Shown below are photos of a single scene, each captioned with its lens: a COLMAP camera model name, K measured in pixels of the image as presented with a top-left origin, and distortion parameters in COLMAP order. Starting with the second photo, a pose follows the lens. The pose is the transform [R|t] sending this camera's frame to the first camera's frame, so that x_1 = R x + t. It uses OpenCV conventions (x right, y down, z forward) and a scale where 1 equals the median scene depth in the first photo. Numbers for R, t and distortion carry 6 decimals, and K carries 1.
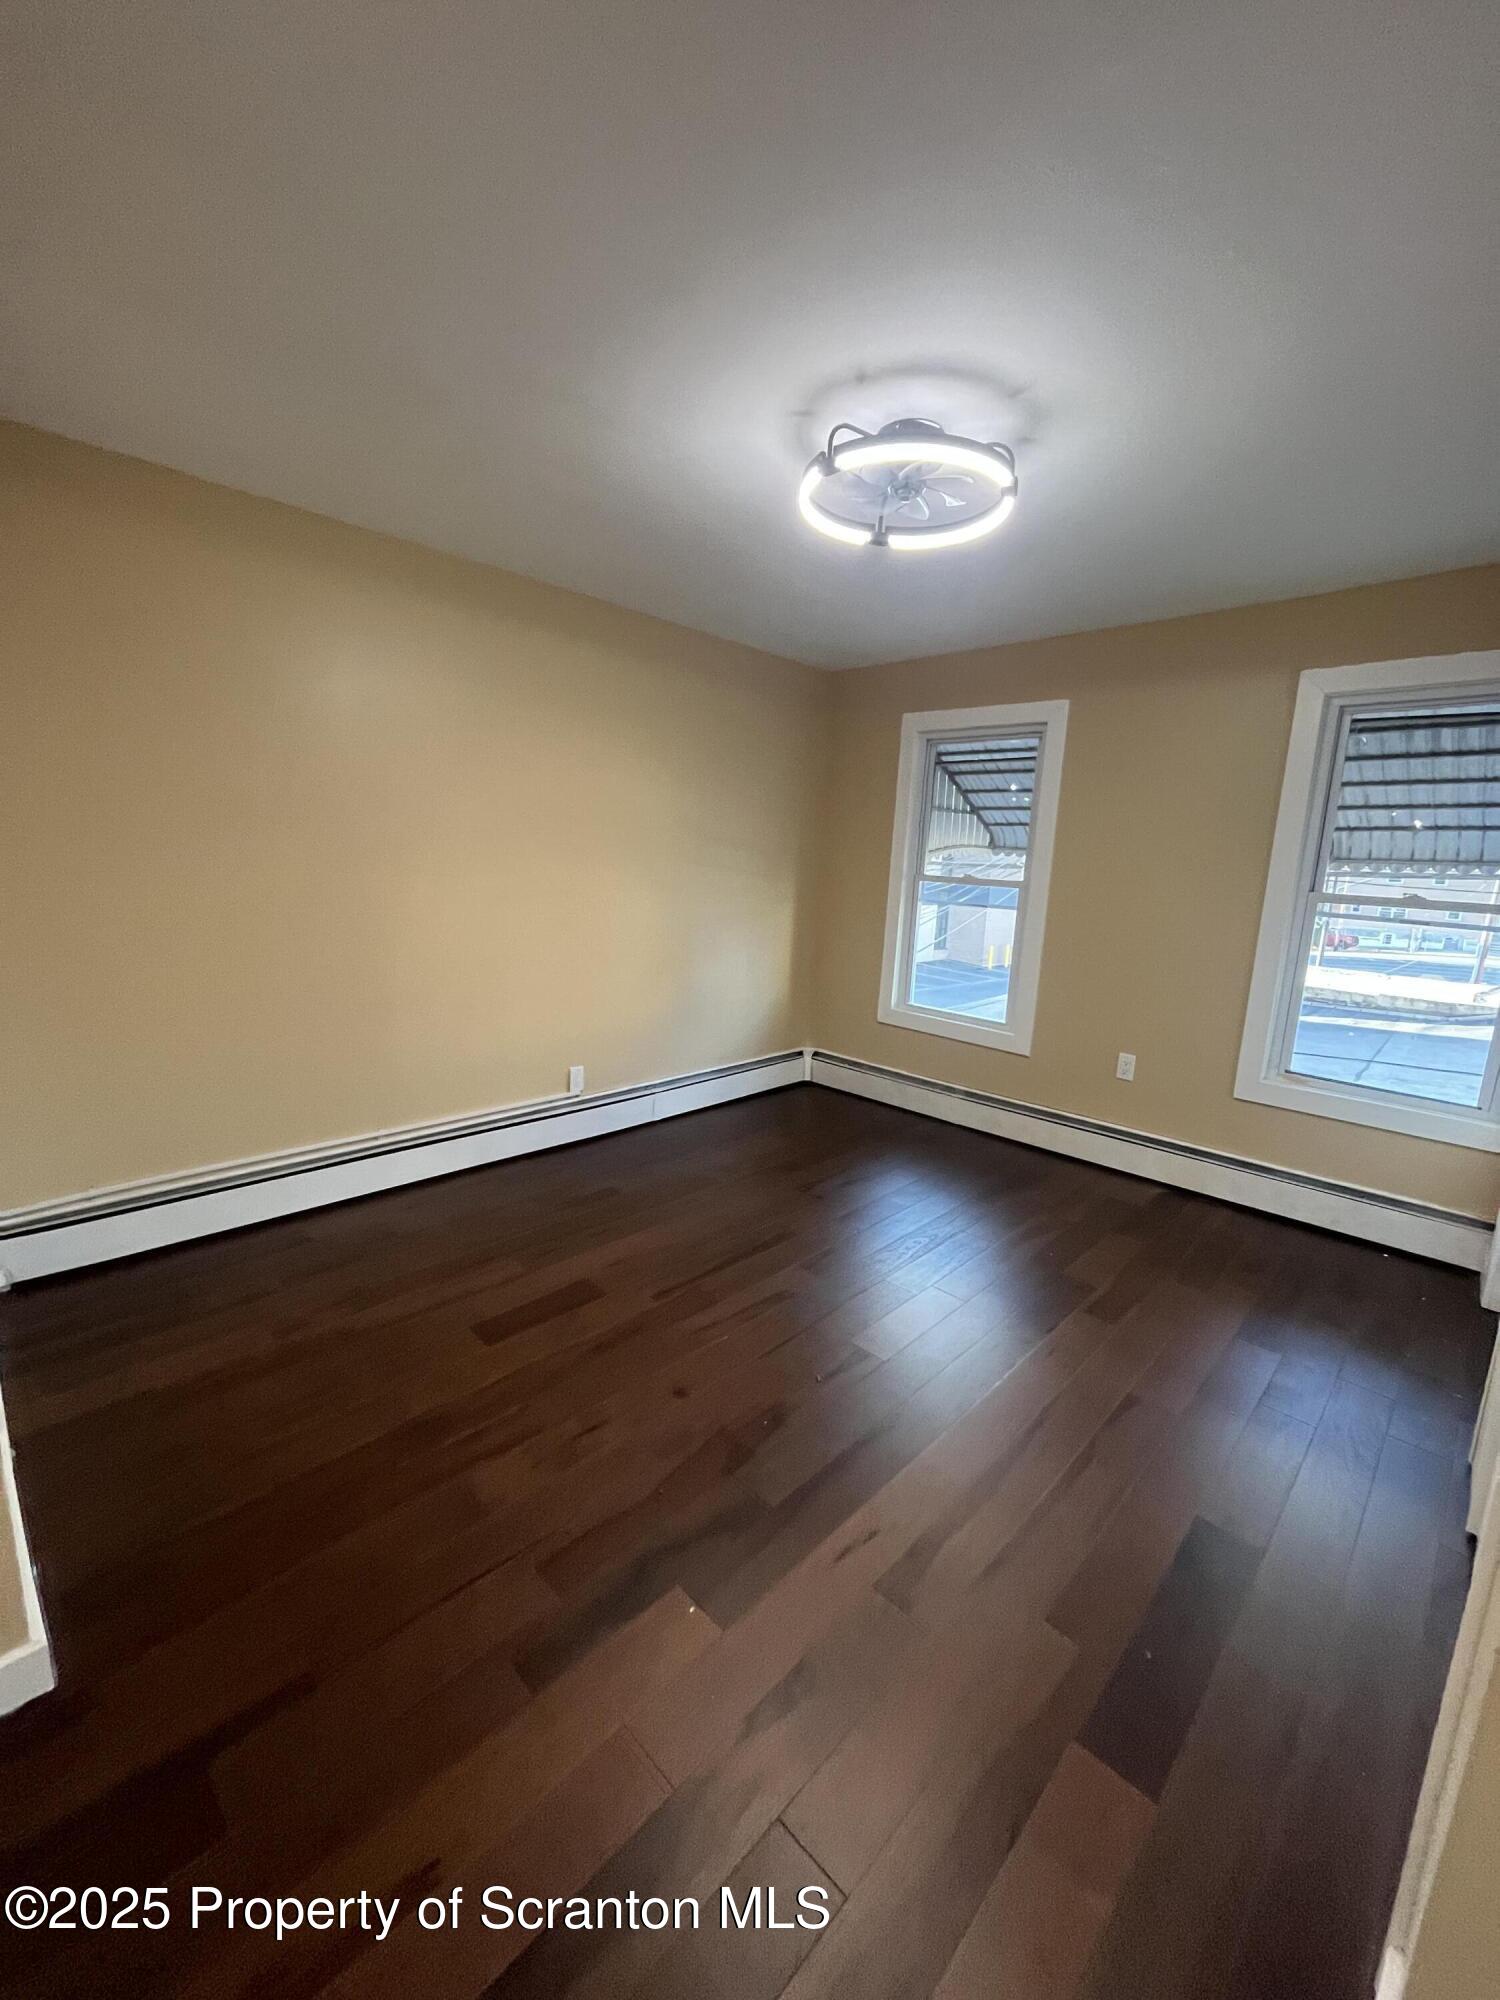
lens RADIAL K [[808.8, 0, 759.4], [0, 808.8, 1003.7], [0, 0, 1]] dist [0.000228, 0.000121]
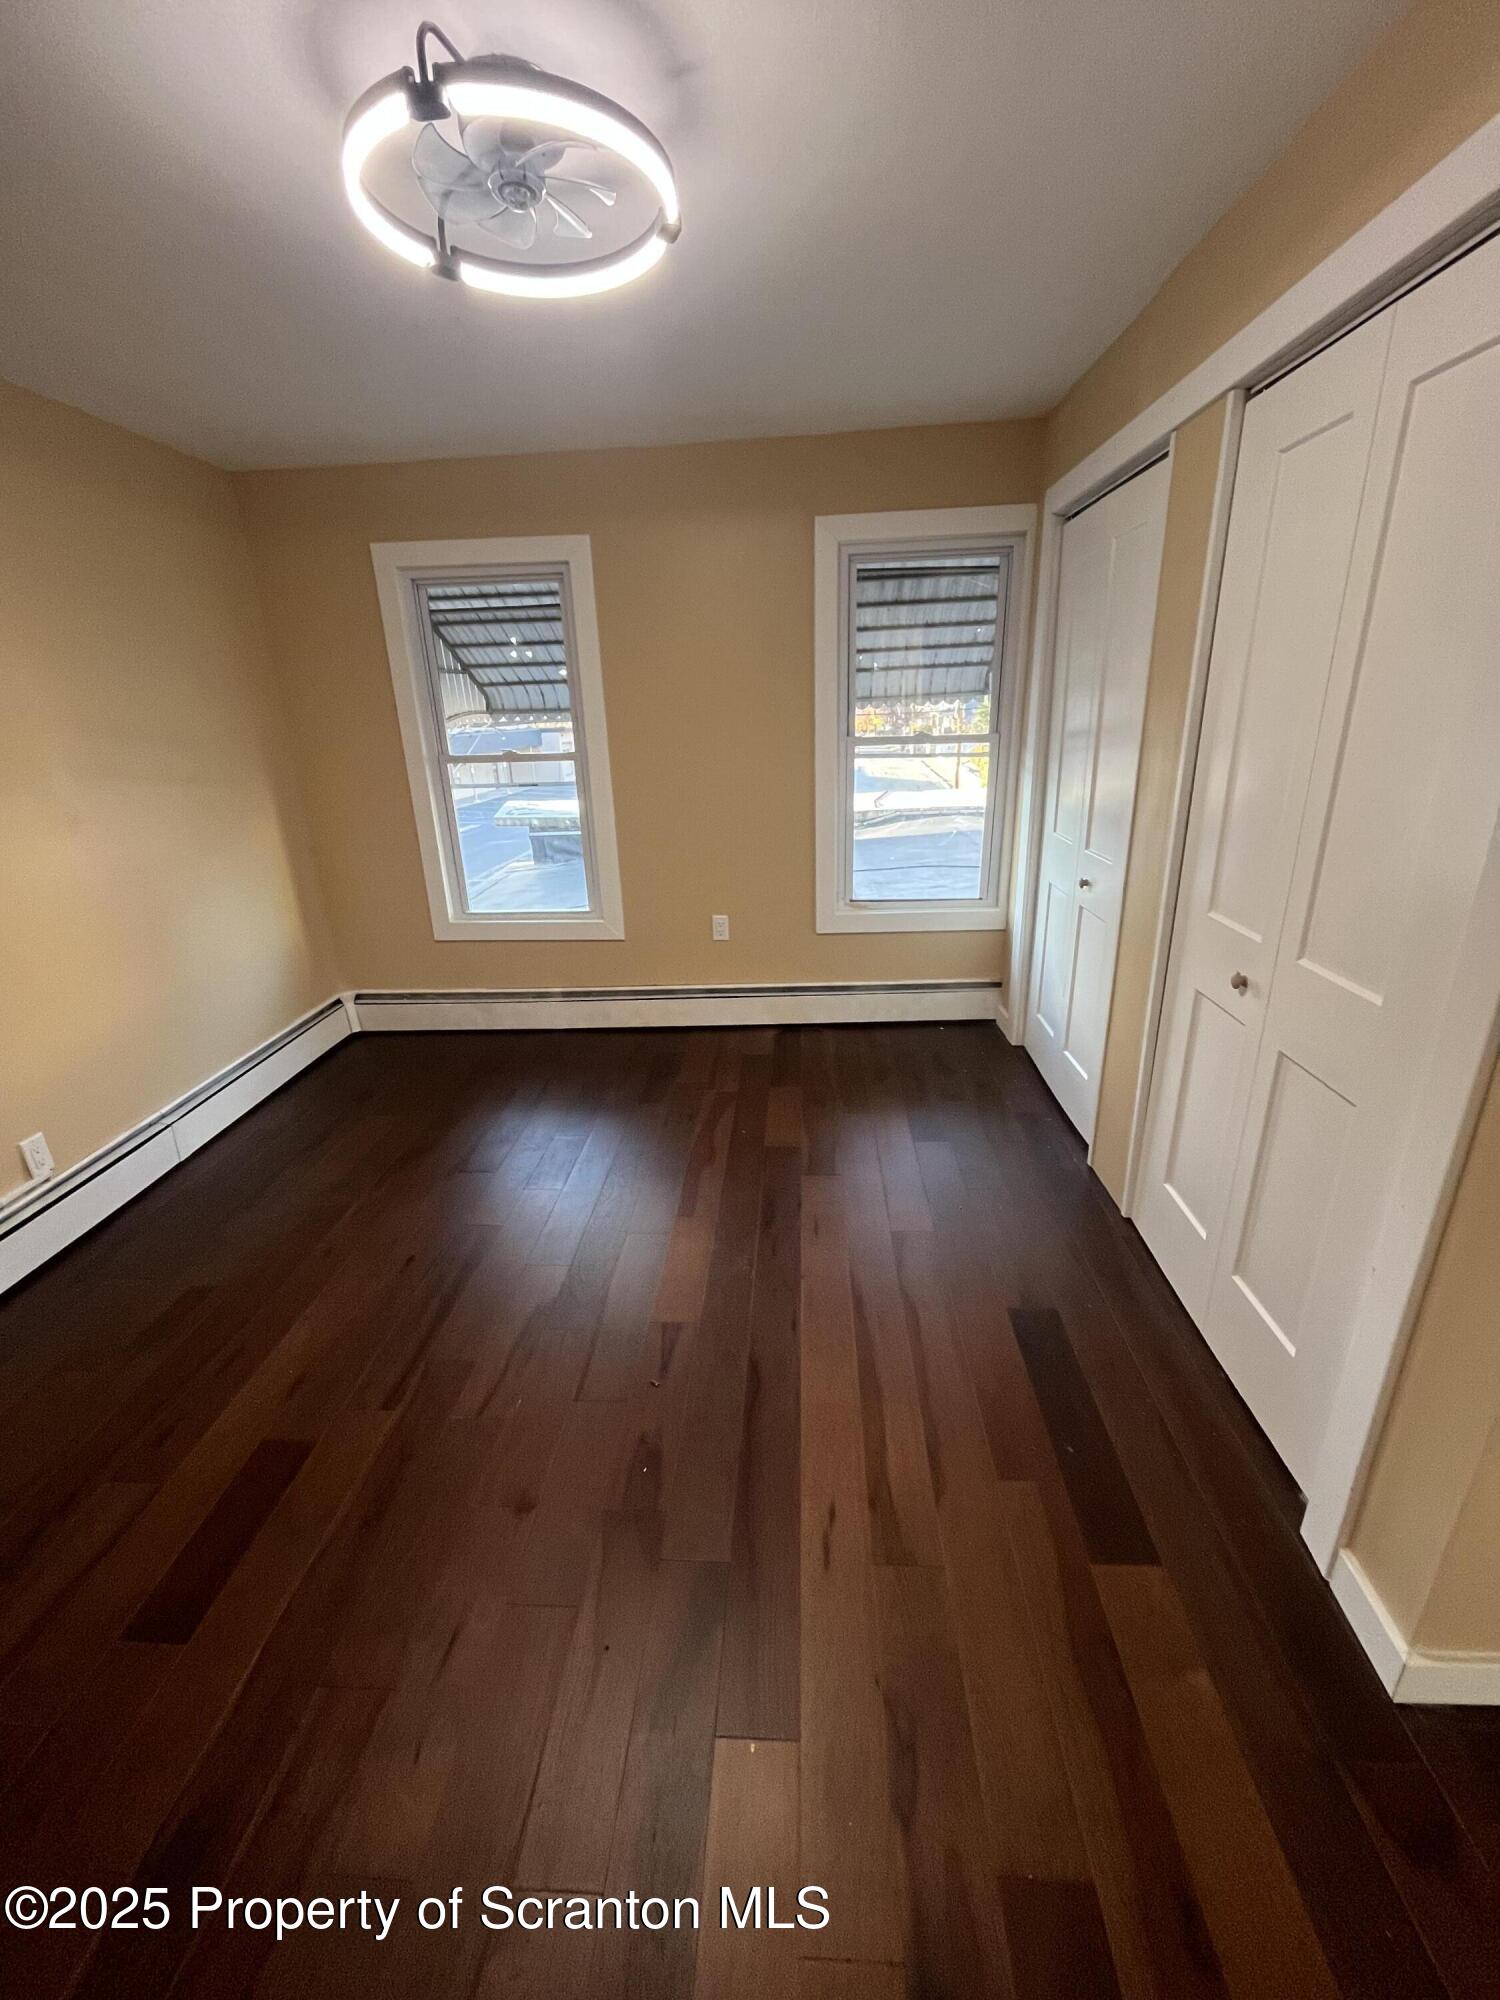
lens RADIAL K [[808.8, 0, 749.9], [0, 808.8, 994.1], [0, 0, 1]] dist [0.000228, 0.000121]
pose [[0.754992, -0.285496, 0.590322, -0.137863], [0.187374, 0.956638, 0.223014, -0.059165], [-0.628394, -0.057763, 0.775748, 0.171648]]
